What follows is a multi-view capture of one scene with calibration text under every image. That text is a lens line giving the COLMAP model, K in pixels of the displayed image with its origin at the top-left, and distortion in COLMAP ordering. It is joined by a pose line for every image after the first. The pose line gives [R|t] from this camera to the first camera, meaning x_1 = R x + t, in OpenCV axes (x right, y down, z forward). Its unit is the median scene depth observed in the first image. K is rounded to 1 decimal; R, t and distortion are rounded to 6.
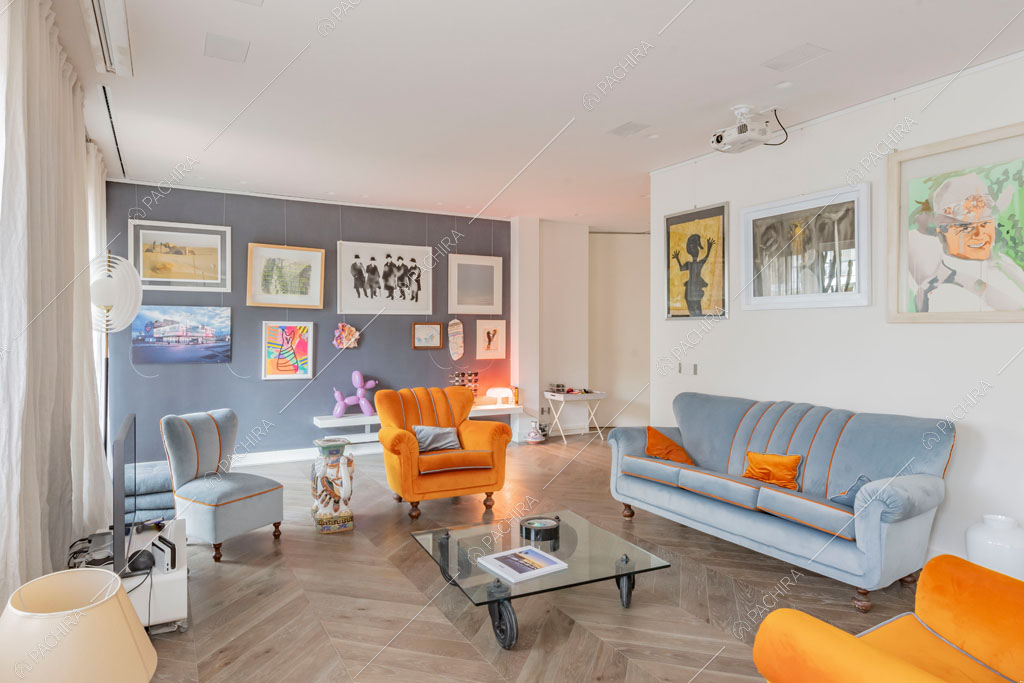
lens RADIAL K [[609.9, 0, 514.3], [0, 609.9, 337.3], [0, 0, 1]] dist [0.028051, -0.006550]
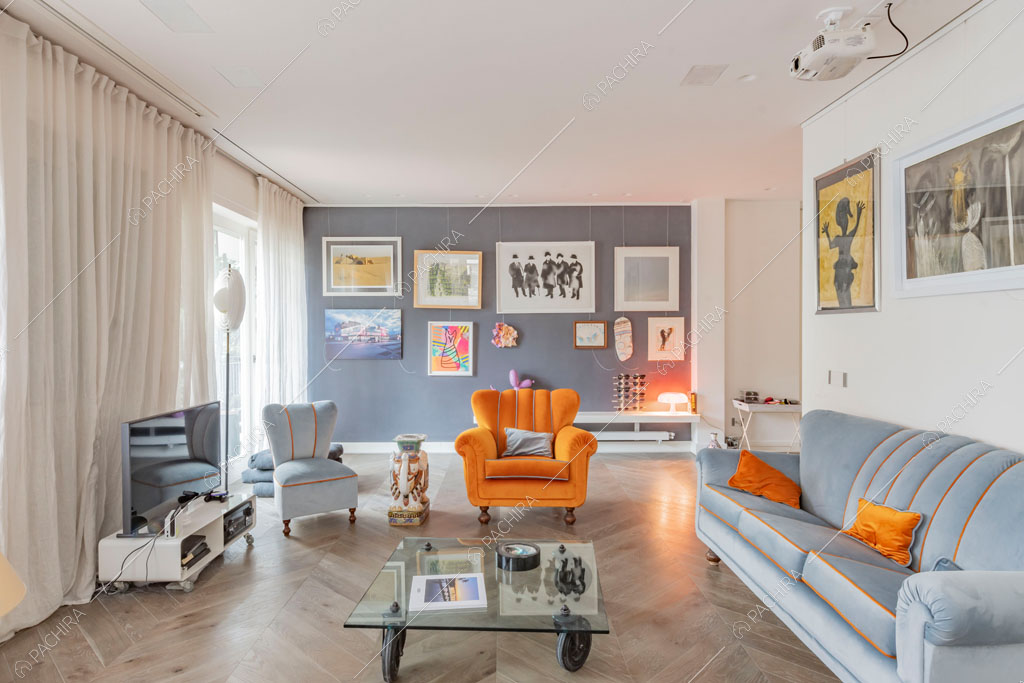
lens RADIAL K [[609.9, 0, 514.0], [0, 609.9, 340.9], [0, 0, 1]] dist [0.028051, -0.006550]
pose [[0.880600, 0.004023, -0.473843, 0.291509], [-0.000248, 0.999968, 0.008030, -0.001035], [0.473860, -0.006953, 0.880573, 0.148361]]
